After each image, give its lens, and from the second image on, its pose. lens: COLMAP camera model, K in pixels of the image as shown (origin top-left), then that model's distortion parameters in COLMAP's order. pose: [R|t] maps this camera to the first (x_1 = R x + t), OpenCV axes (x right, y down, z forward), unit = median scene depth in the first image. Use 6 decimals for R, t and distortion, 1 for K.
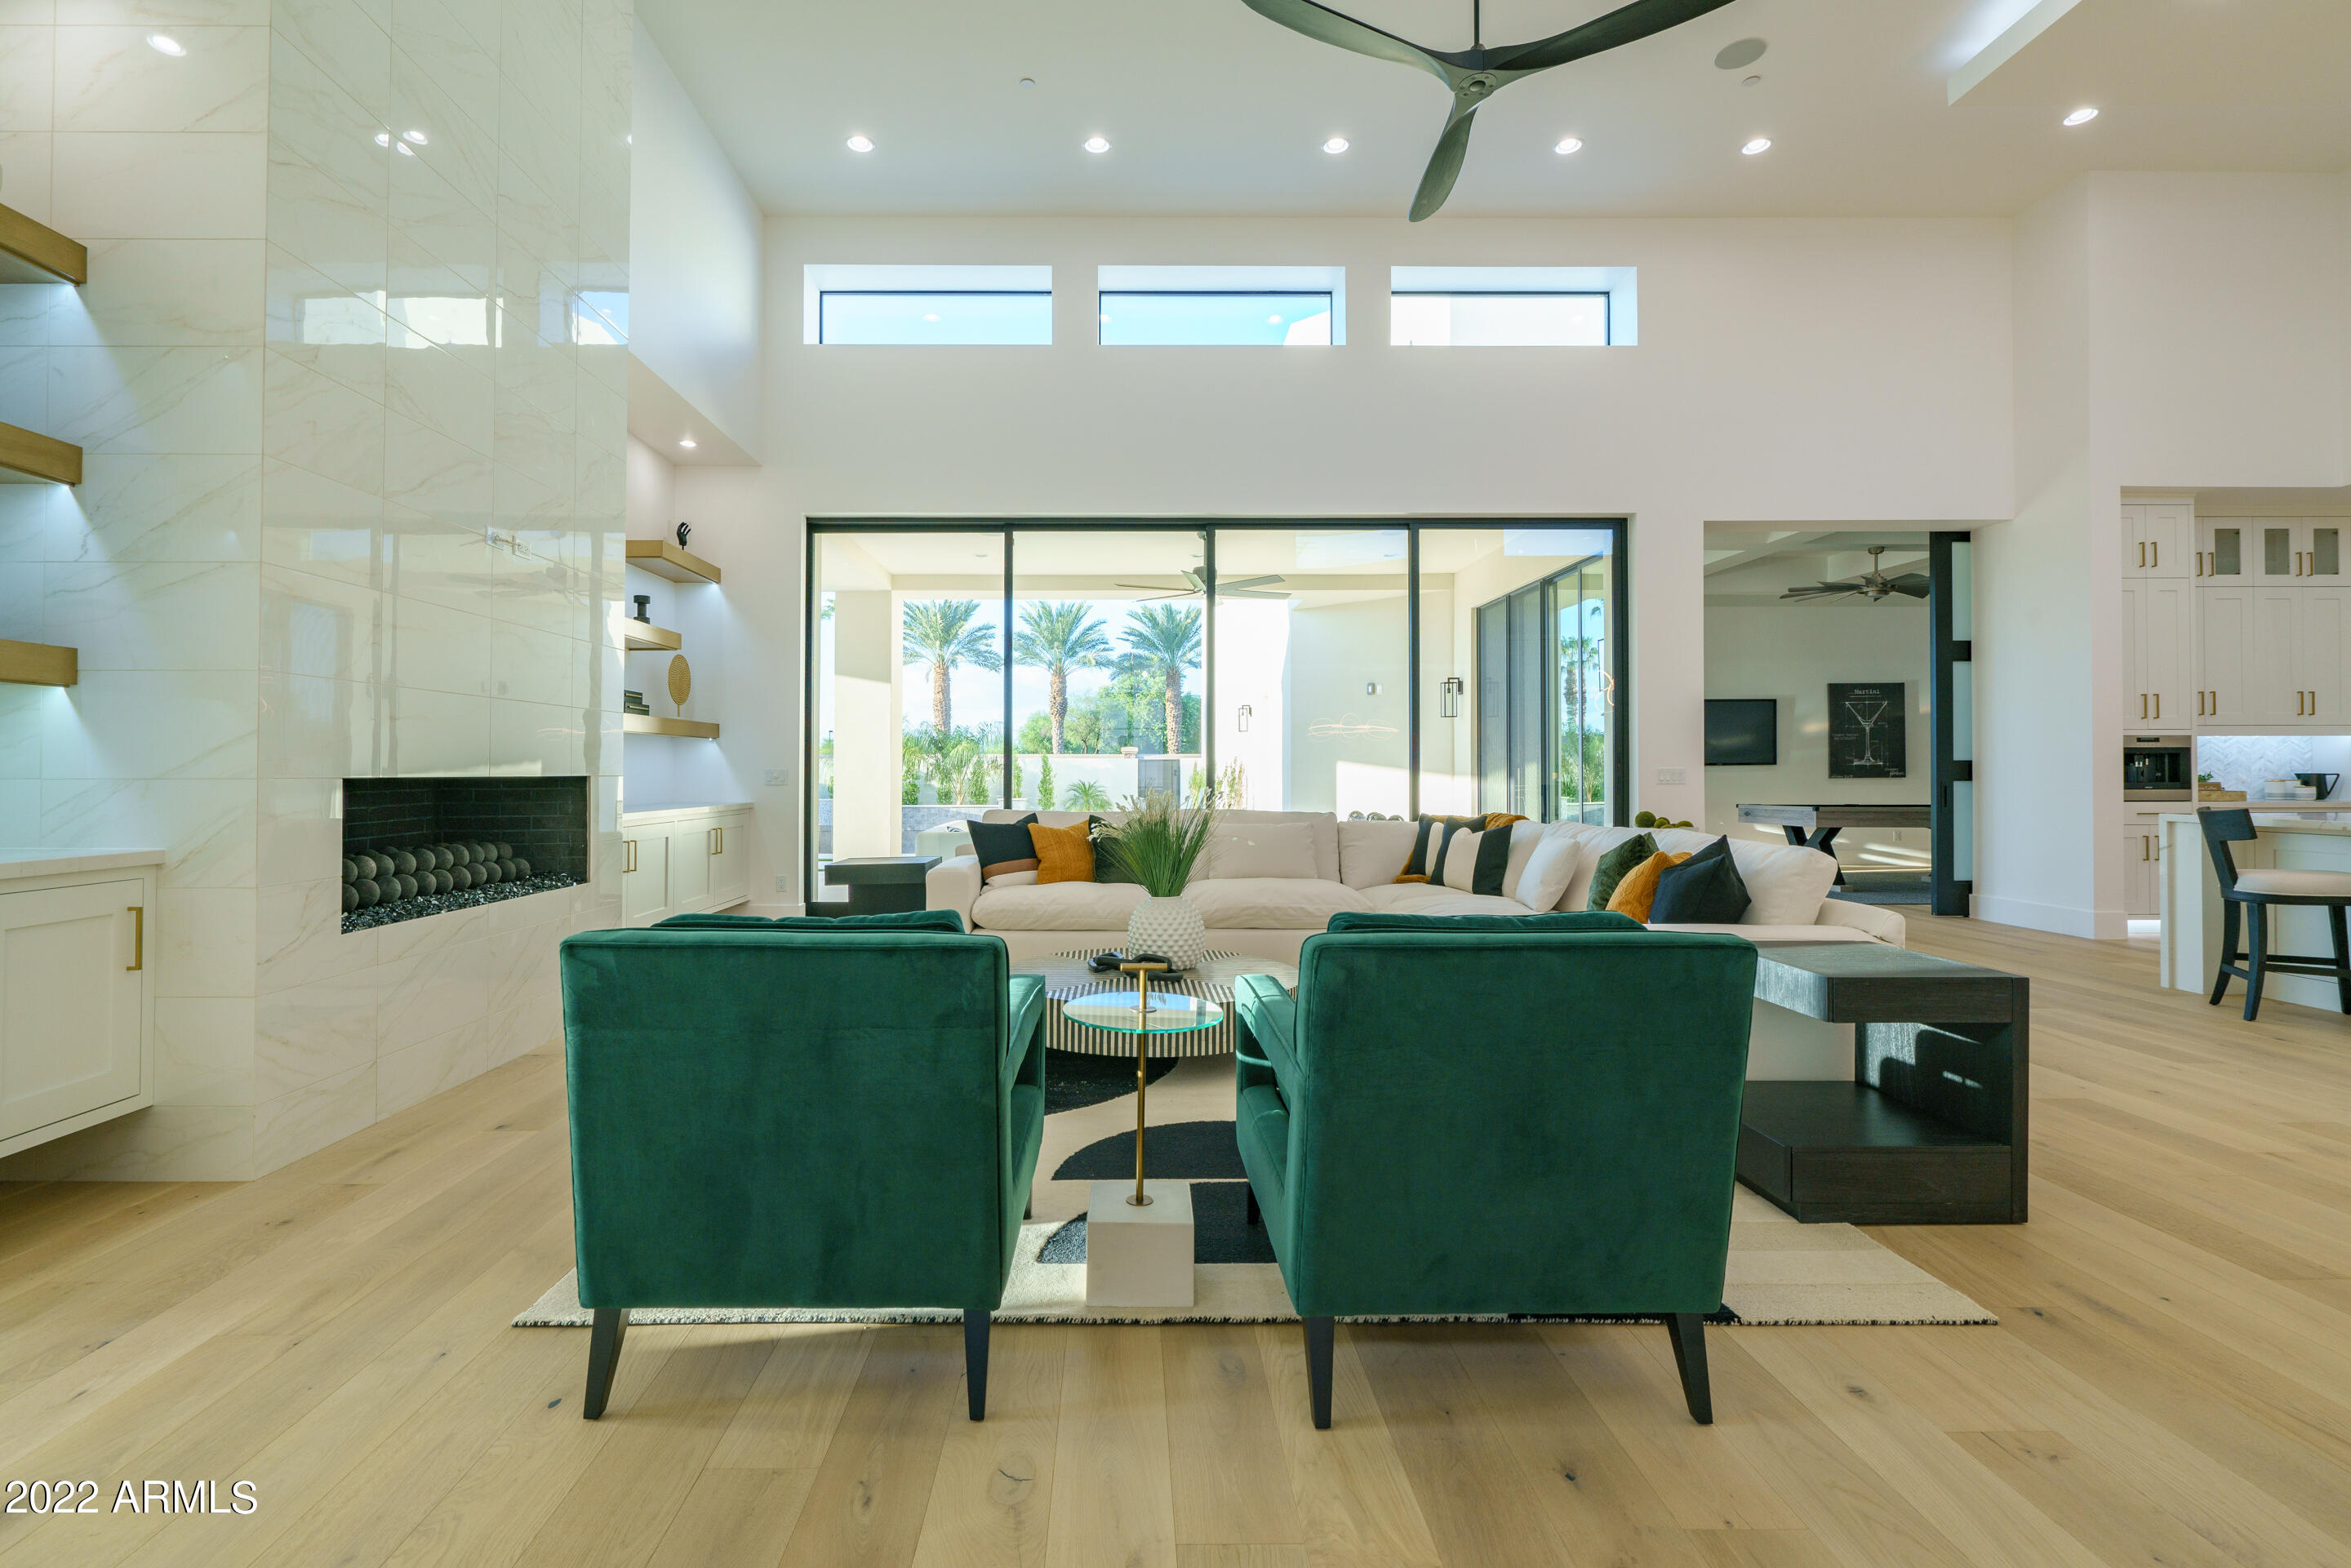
lens RADIAL K [[1066.6, 0, 1136.7], [0, 1066.6, 754.7], [0, 0, 1]] dist [0.000209, 0.000940]
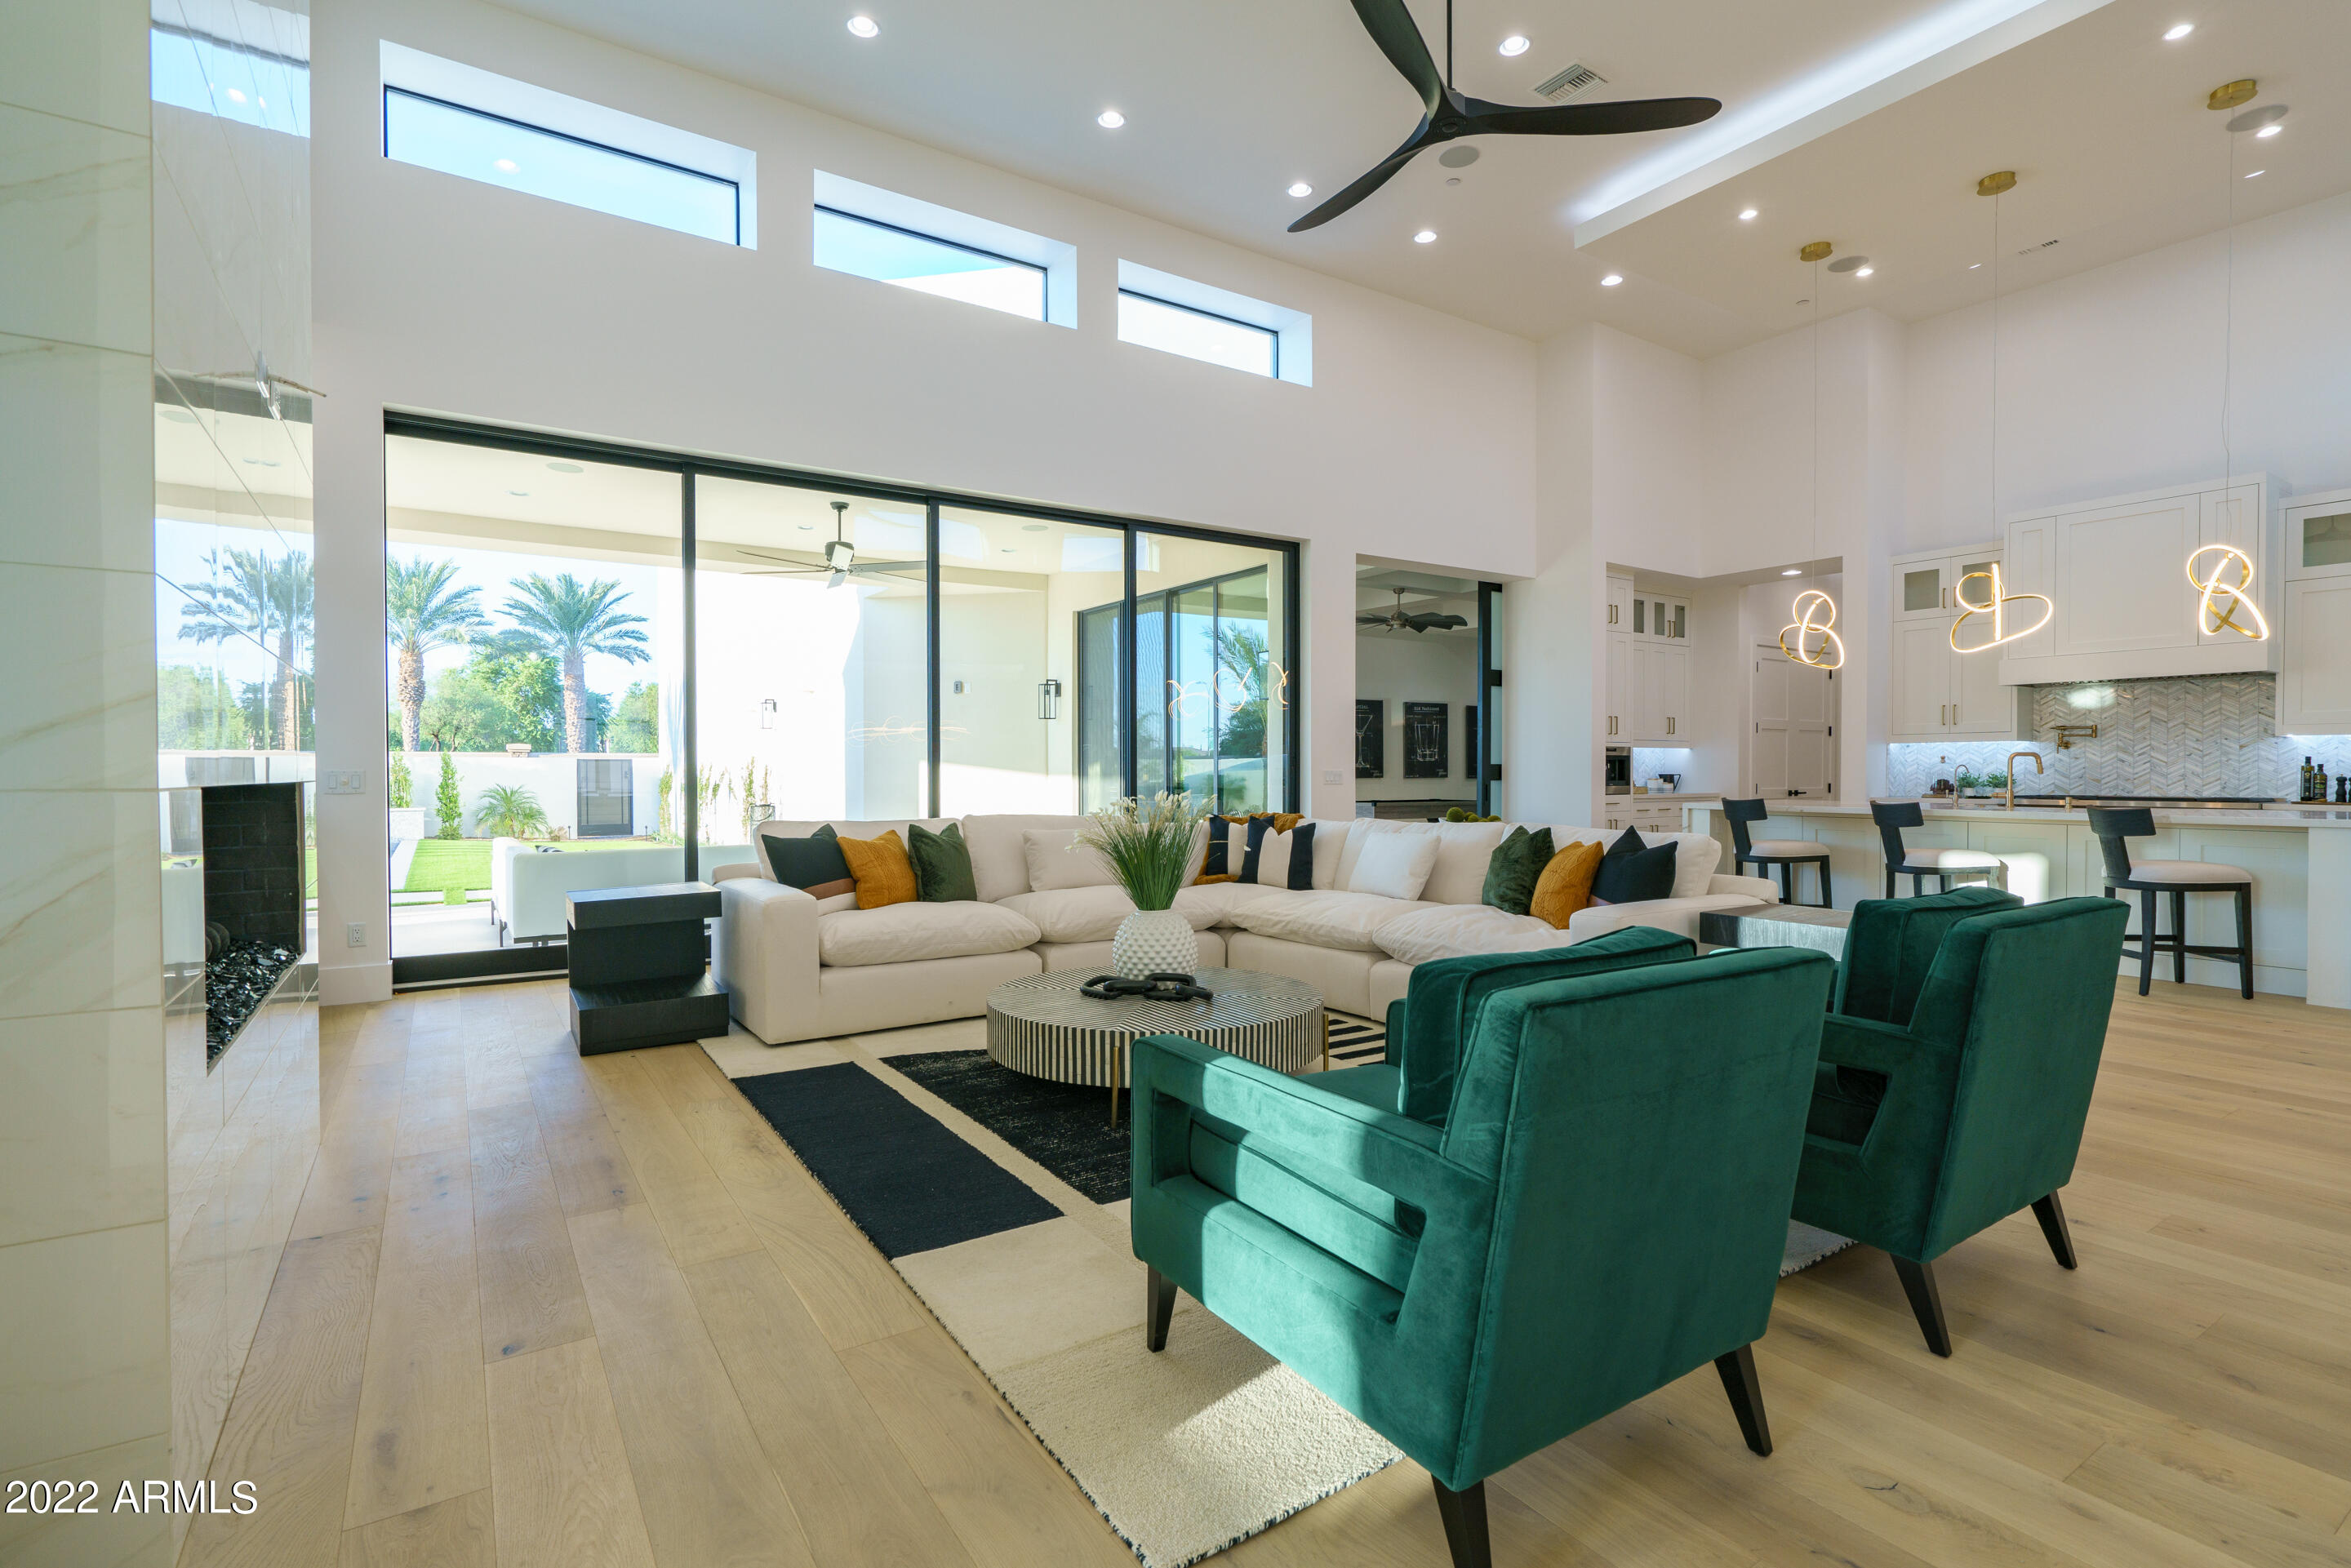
lens RADIAL K [[1094.6, 0, 1175.5], [0, 1094.6, 784.0], [0, 0, 1]] dist [-0.005004, 0.000586]
pose [[0.841901, -0.006276, 0.539596, -0.253721], [-0.007386, 0.999705, 0.023150, 0.001581], [-0.539581, -0.023475, 0.841606, 0.109180]]
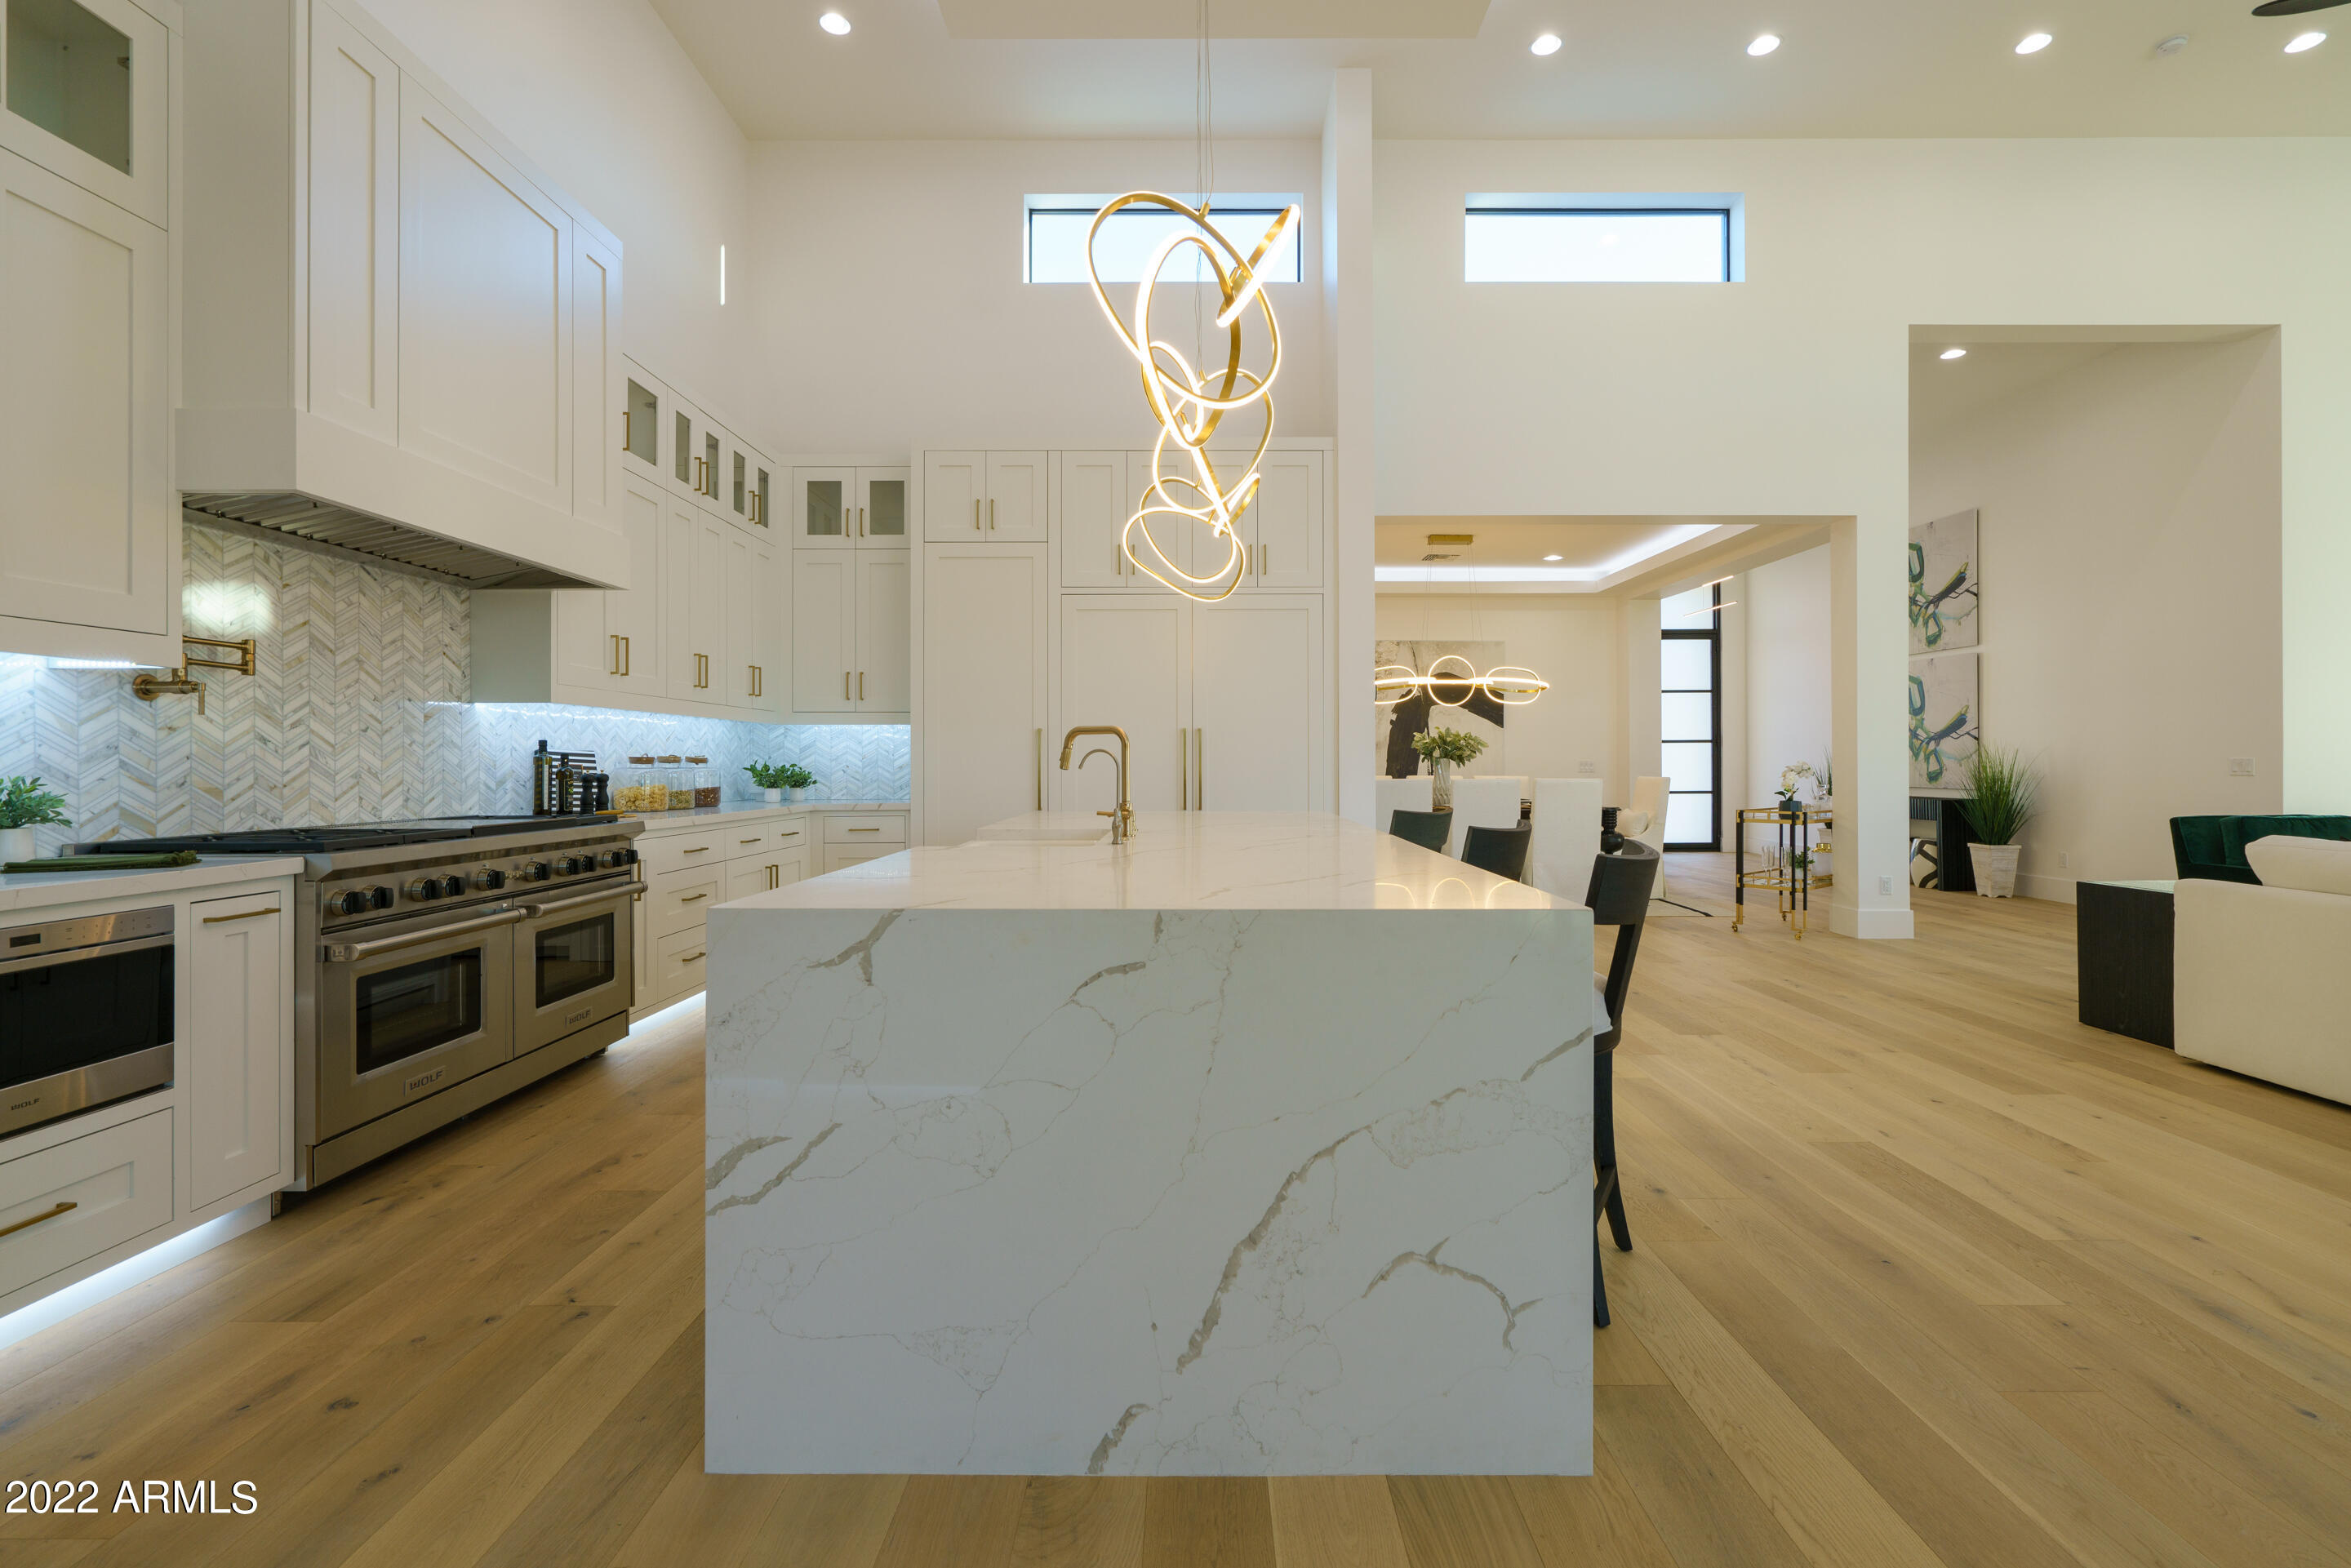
lens RADIAL K [[1060.3, 0, 1177.3], [0, 1060.3, 762.6], [0, 0, 1]] dist [-0.001030, 0.000682]
pose [[-0.999626, 0.002384, 0.027253, 0.726534], [0.002026, 0.999911, -0.013173, 0.011320], [-0.027282, -0.013113, -0.999542, 0.888268]]
